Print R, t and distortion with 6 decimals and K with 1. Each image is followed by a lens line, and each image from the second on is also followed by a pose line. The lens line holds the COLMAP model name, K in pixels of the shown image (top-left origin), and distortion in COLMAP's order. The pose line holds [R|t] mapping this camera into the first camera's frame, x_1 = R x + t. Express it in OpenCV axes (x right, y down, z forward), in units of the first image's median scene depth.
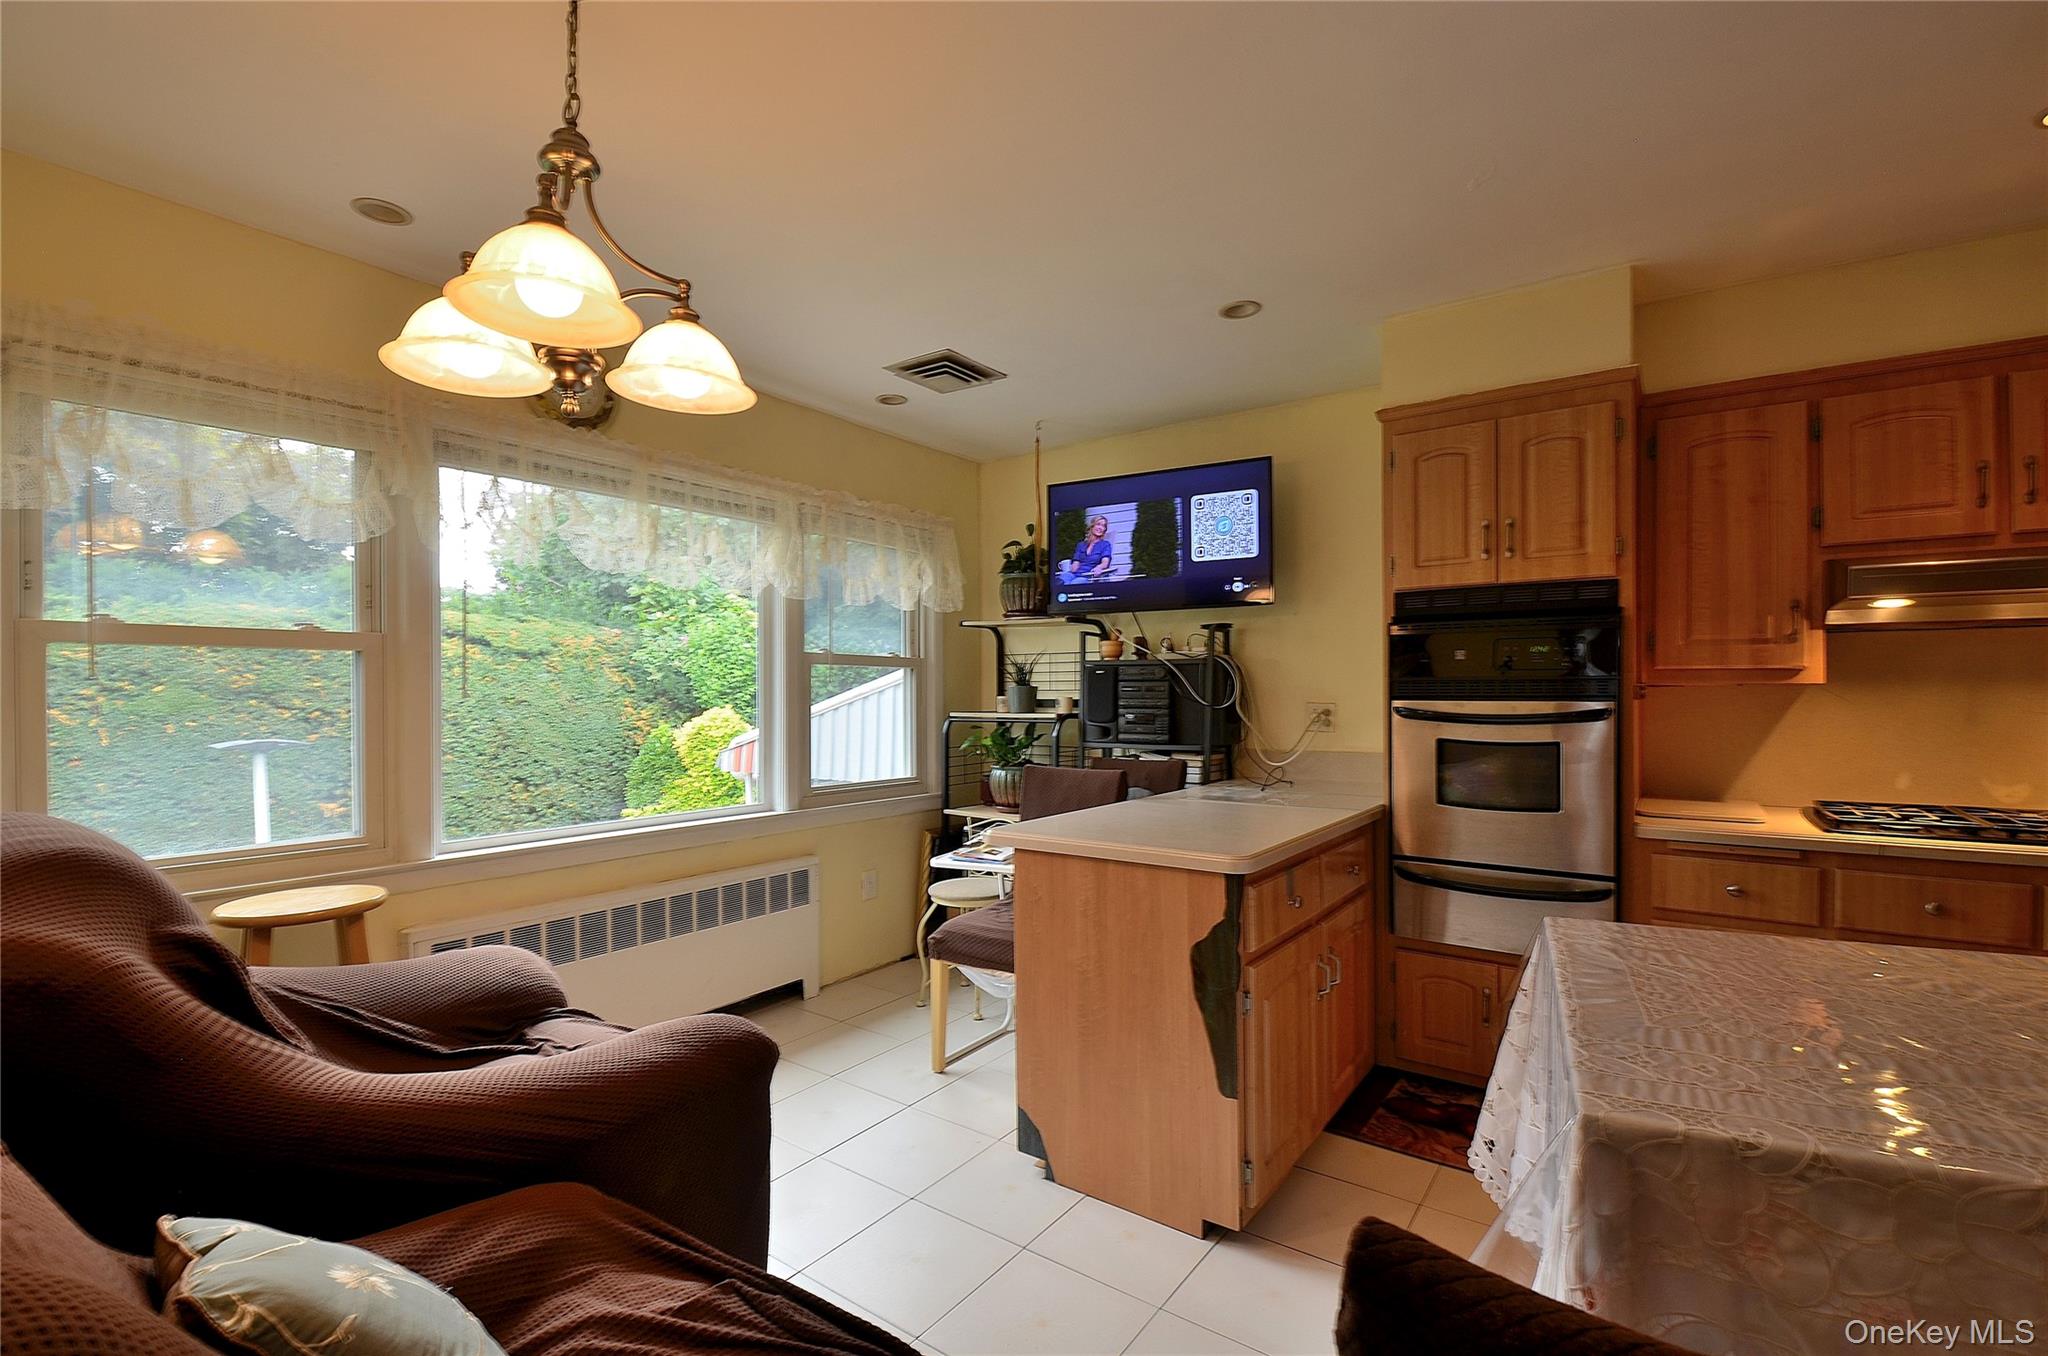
lens RADIAL K [[898.2, 0, 1042.2], [0, 898.2, 690.8], [0, 0, 1]] dist [0.004445, -0.012312]
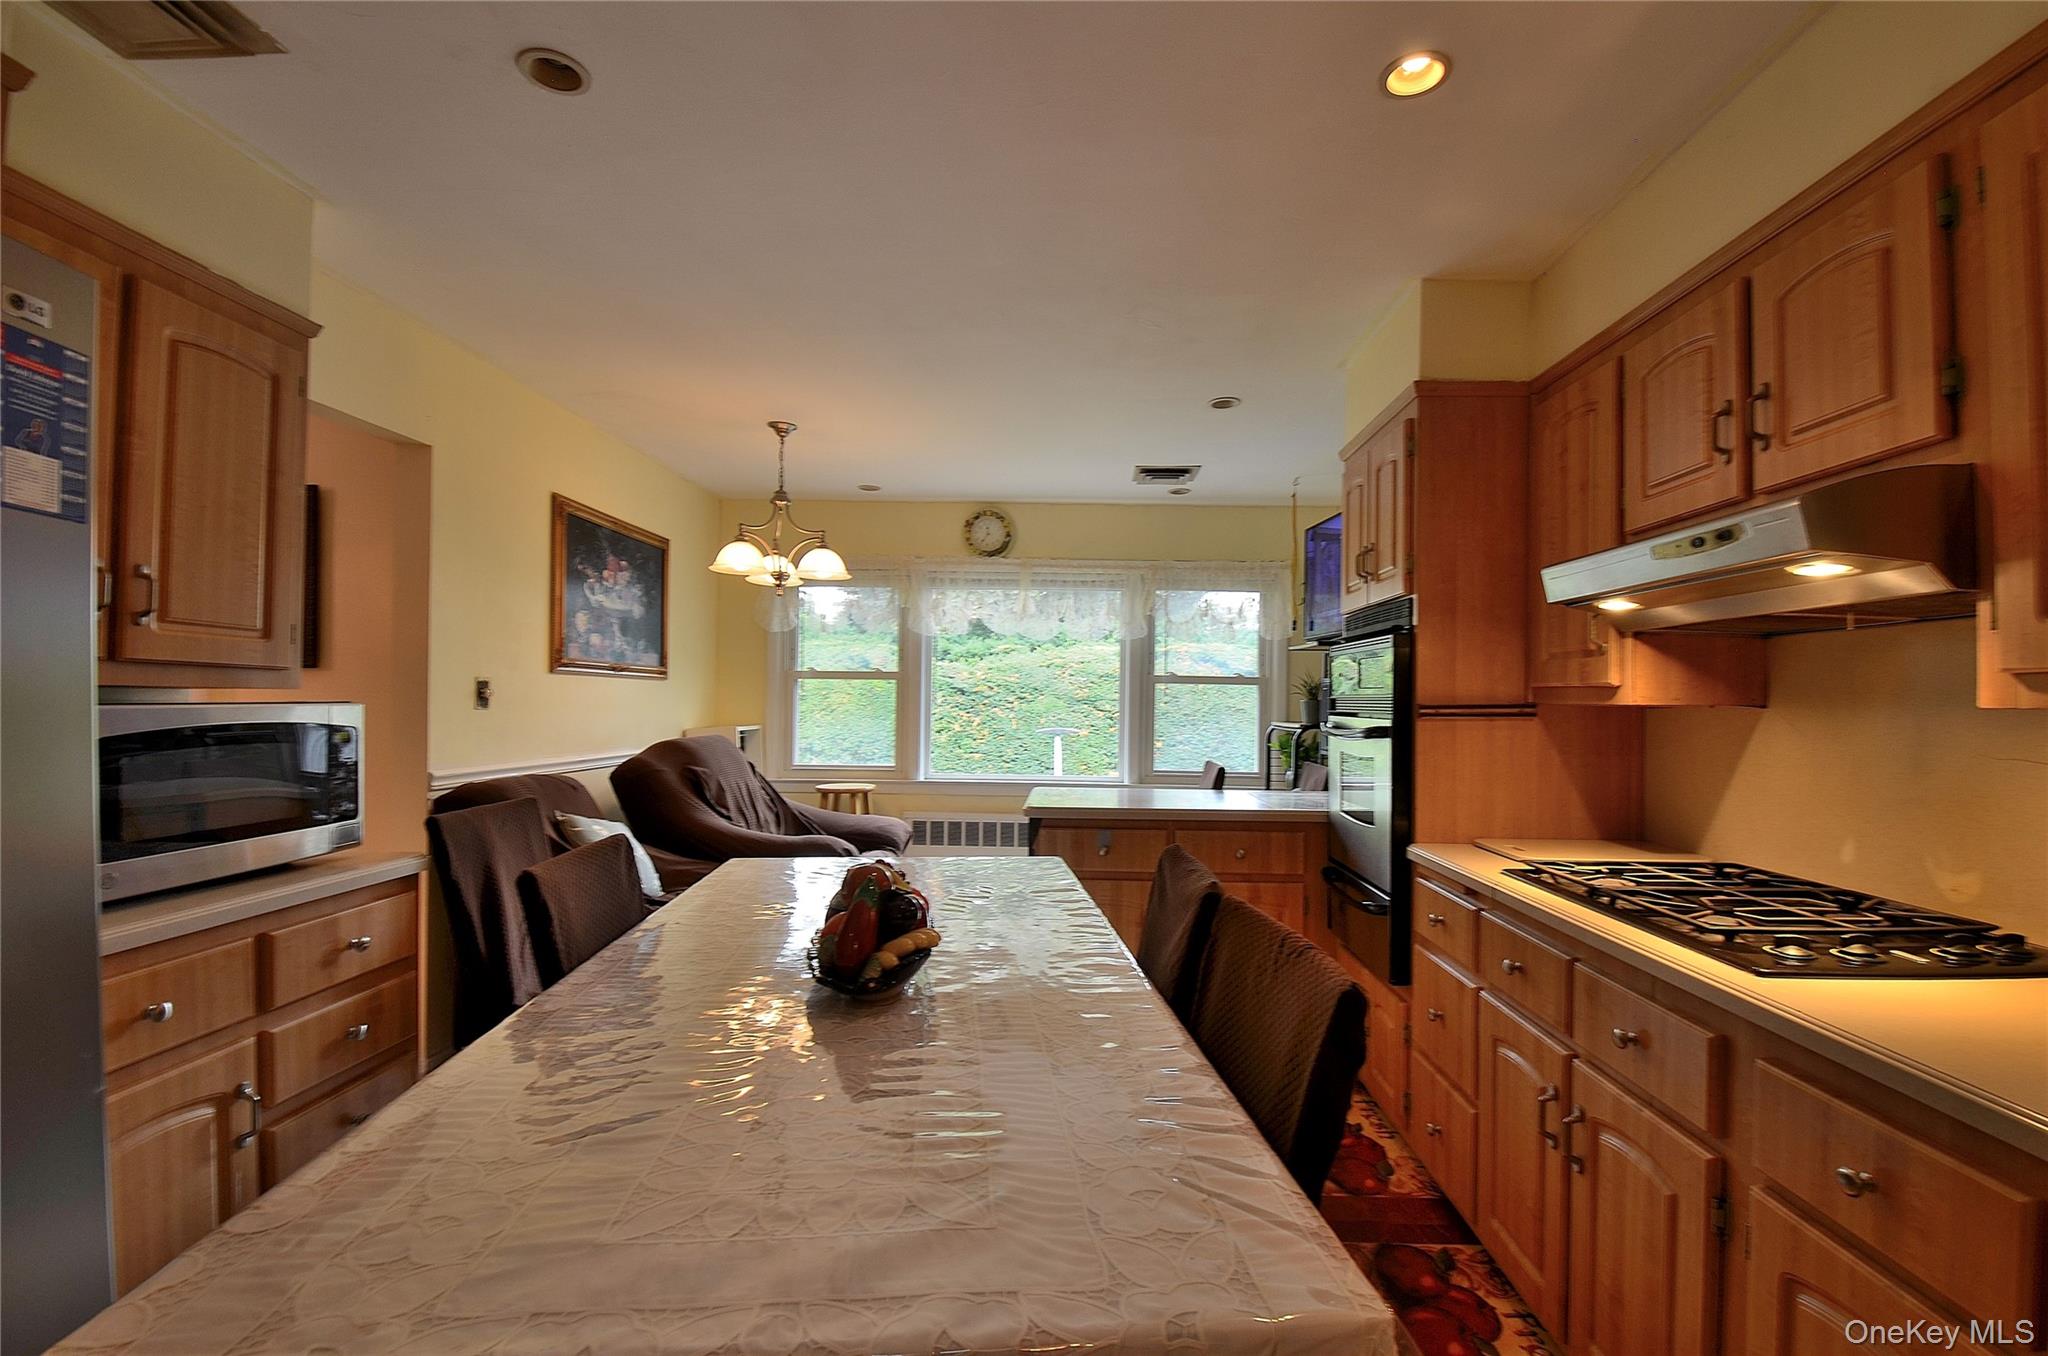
lens RADIAL K [[898.2, 0, 1035.1], [0, 898.2, 687.8], [0, 0, 1]] dist [0.004445, -0.012312]
pose [[0.535130, -0.000755, -0.844770, 1.121130], [-0.014709, 0.999840, -0.010211, -0.006677], [0.844642, 0.017890, 0.535033, 0.107041]]
